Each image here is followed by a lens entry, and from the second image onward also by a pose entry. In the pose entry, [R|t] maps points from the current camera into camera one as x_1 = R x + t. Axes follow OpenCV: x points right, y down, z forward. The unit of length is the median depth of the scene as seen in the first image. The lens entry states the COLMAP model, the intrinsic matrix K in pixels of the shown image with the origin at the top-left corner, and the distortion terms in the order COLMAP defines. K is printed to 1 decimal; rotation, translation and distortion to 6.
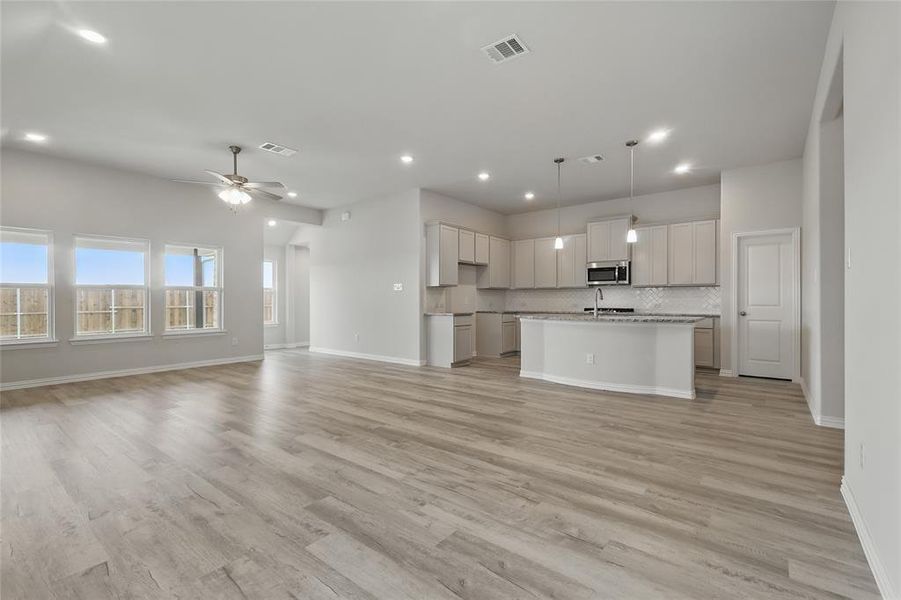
lens RADIAL K [[397.6, 0, 450.5], [0, 397.6, 300.1], [0, 0, 1]] dist [0.001351, -0.000366]
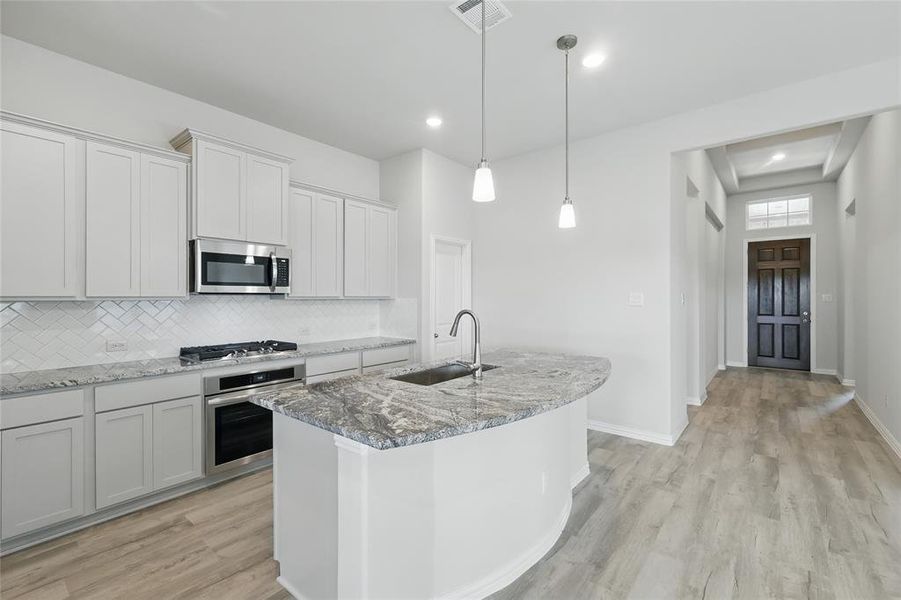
lens RADIAL K [[397.6, 0, 450.9], [0, 397.6, 297.7], [0, 0, 1]] dist [0.001351, -0.000366]
pose [[0.015924, -0.000588, 0.999873, -0.096619], [0.001976, 0.999998, 0.000556, -0.064566], [-0.999871, 0.001967, 0.015925, 1.439097]]
